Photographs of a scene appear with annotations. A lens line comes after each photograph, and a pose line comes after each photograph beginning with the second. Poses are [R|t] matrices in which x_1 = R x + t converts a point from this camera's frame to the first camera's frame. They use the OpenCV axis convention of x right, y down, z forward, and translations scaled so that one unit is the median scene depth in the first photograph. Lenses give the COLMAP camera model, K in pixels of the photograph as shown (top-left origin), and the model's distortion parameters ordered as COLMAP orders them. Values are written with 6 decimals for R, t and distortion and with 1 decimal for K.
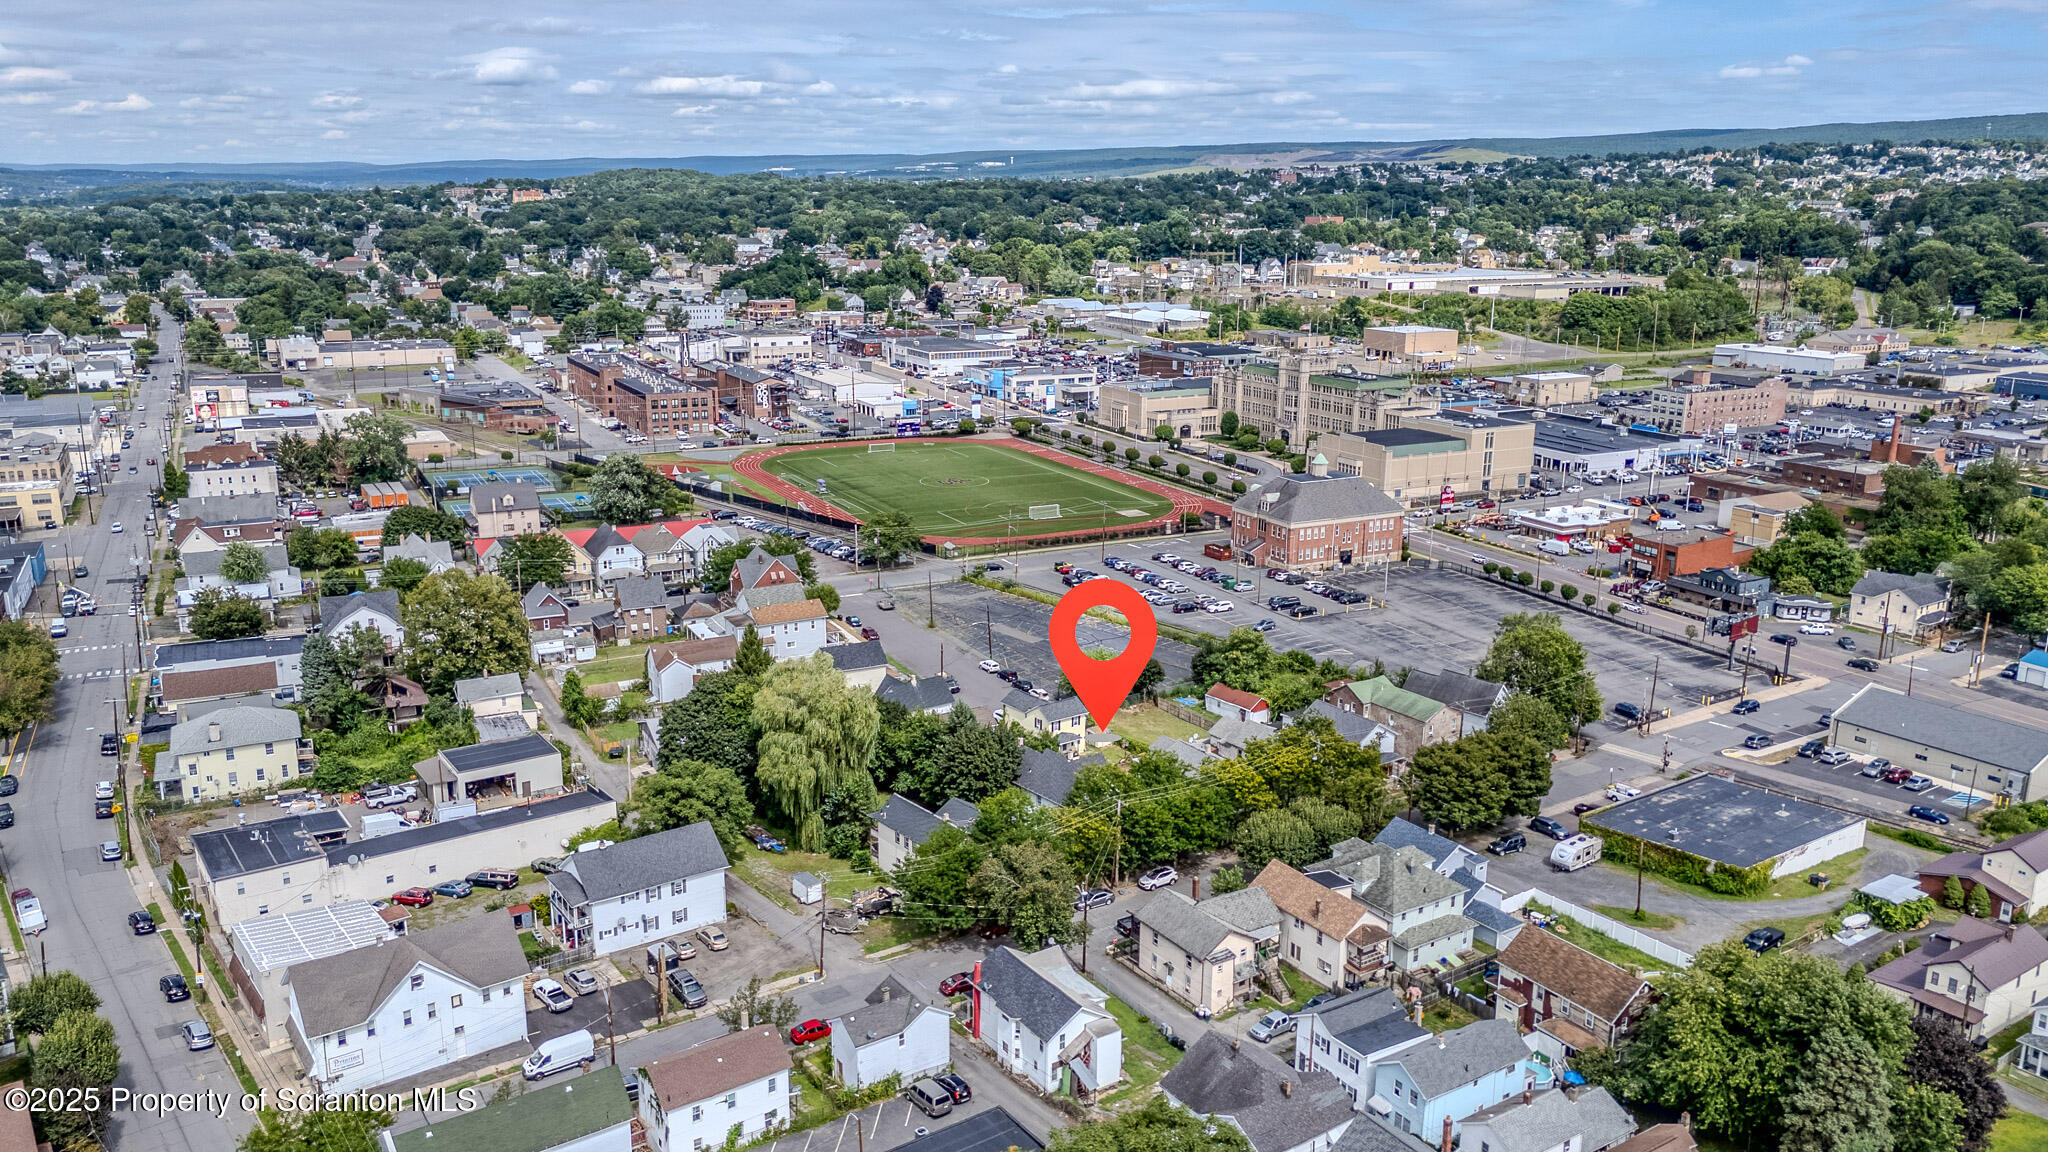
lens RADIAL K [[1478.5, 0, 1024.0], [0, 1478.5, 576.0], [0, 0, 1]] dist [0.061559, -0.058537]
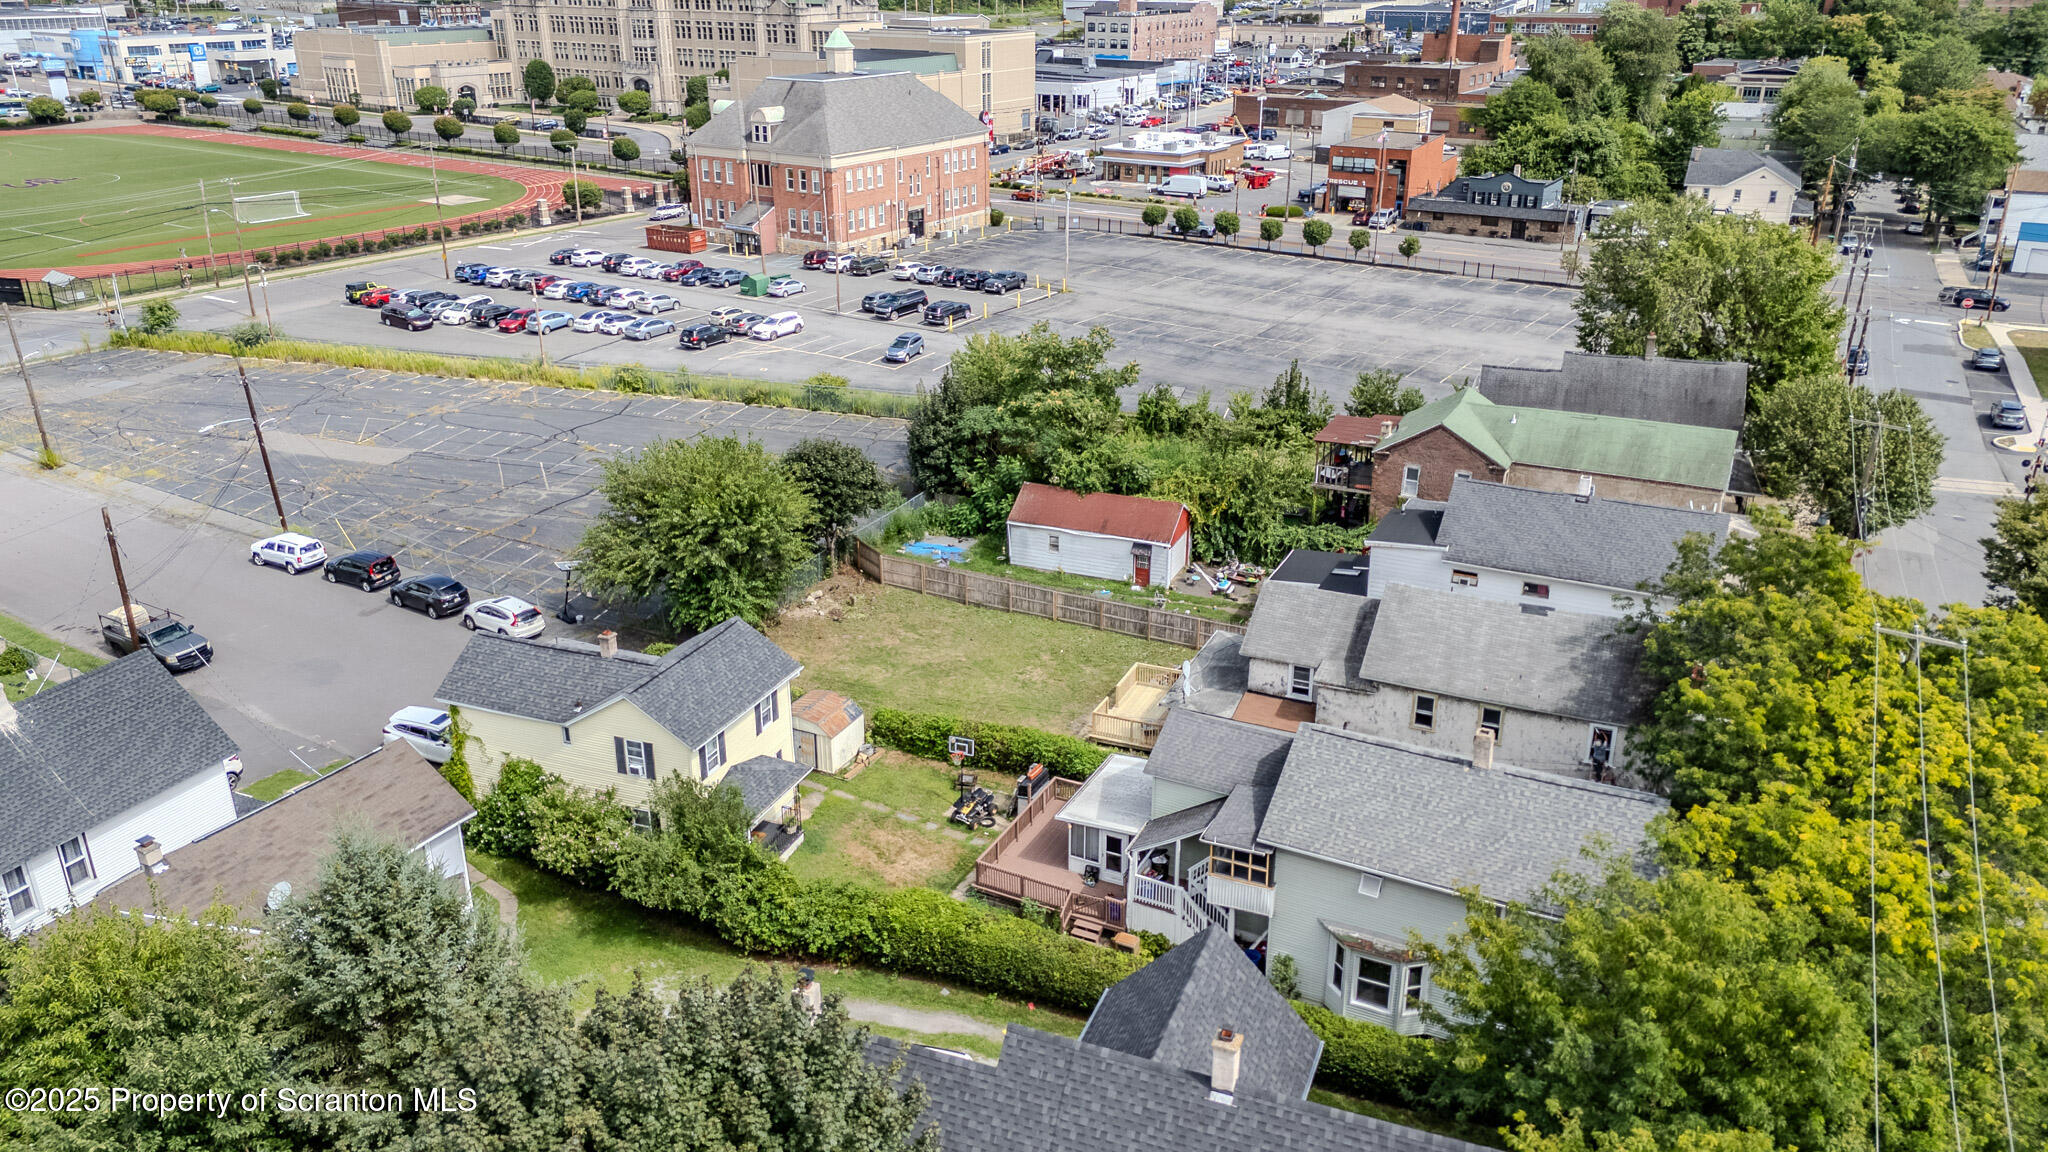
lens RADIAL K [[1478.5, 0, 1024.0], [0, 1478.5, 576.0], [0, 0, 1]] dist [0.061559, -0.058537]
pose [[0.862711, -0.197294, 0.465623, -0.029625], [0.126136, 0.975605, 0.179677, 0.021197], [-0.489713, -0.096278, 0.866552, 0.493111]]
